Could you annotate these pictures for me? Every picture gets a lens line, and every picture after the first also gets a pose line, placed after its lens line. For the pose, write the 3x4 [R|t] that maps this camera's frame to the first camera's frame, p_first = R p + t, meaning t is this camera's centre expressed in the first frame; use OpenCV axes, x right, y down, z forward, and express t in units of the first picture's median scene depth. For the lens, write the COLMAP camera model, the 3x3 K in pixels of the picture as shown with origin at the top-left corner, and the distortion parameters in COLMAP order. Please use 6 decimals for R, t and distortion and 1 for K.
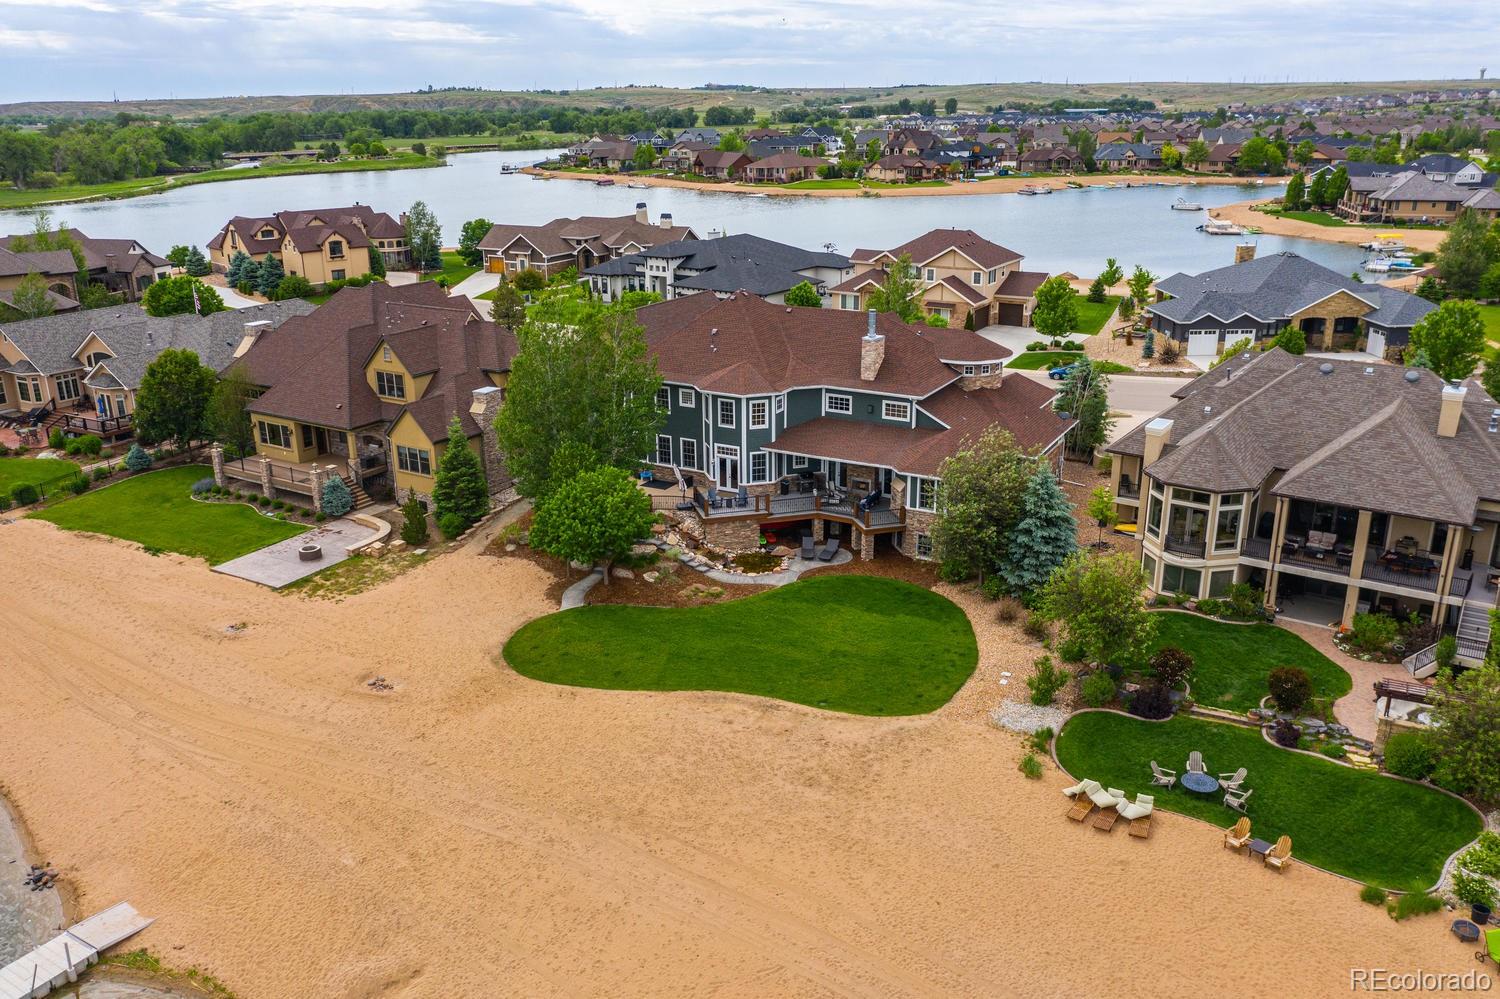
lens RADIAL K [[1170.7, 0, 748.5], [0, 1170.7, 498.8], [0, 0, 1]] dist [-0.015443, 0.004937]
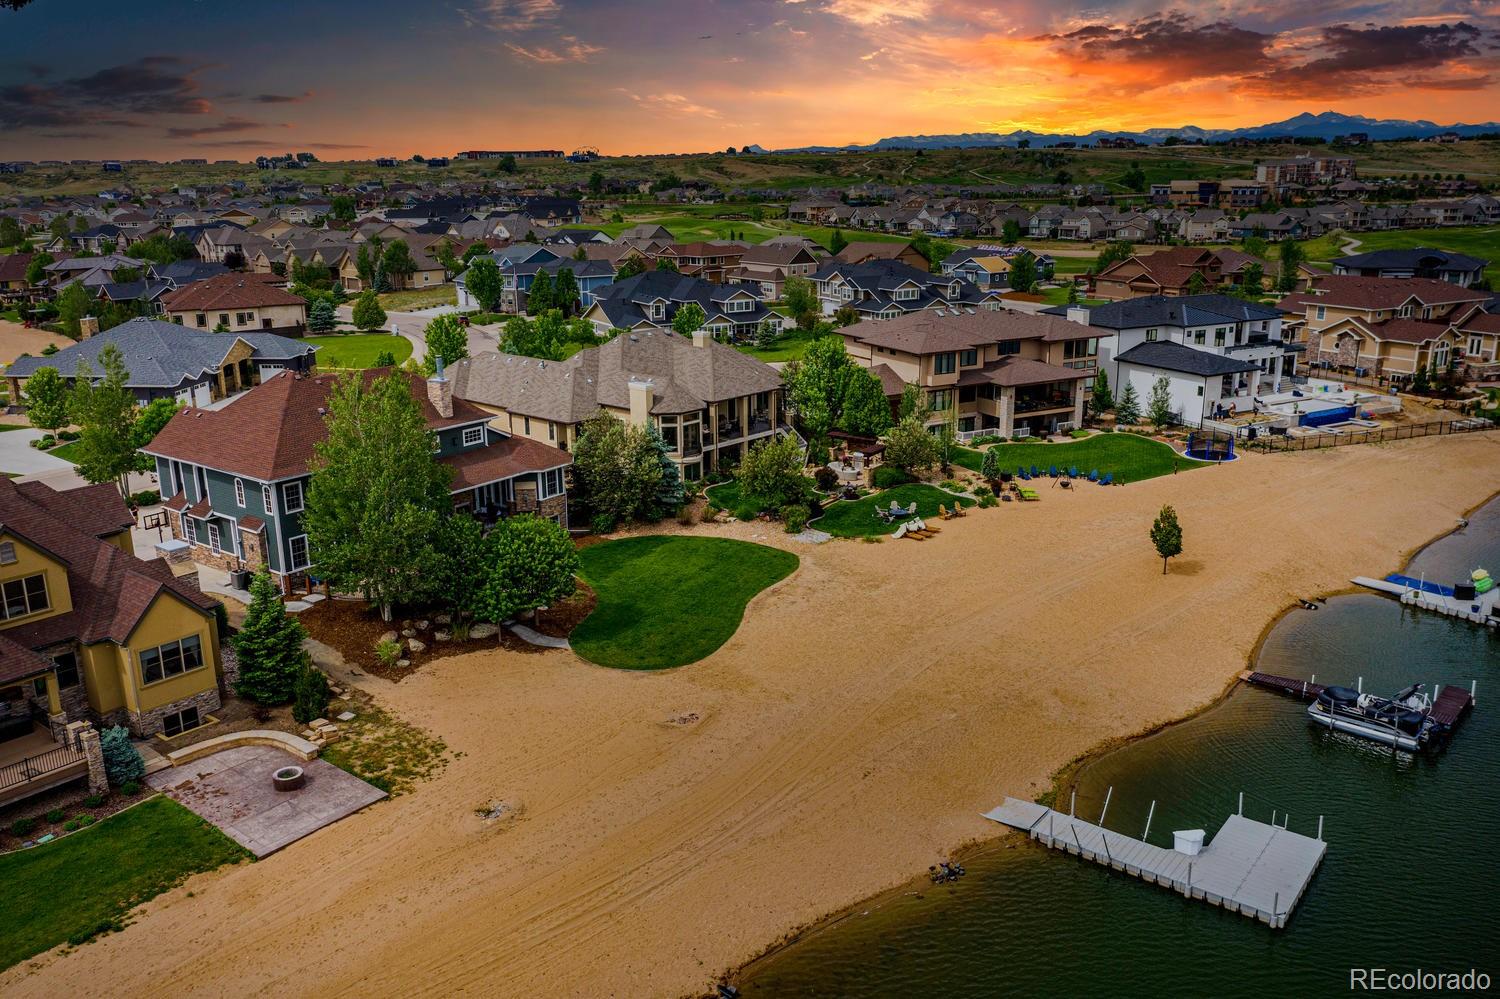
lens RADIAL K [[1170.7, 0, 749.2], [0, 1170.7, 499.0], [0, 0, 1]] dist [-0.015443, 0.004937]
pose [[0.136076, -0.261307, 0.955616, -1.143836], [0.327402, 0.922254, 0.205564, -0.198005], [-0.935036, 0.284898, 0.211049, 0.613333]]
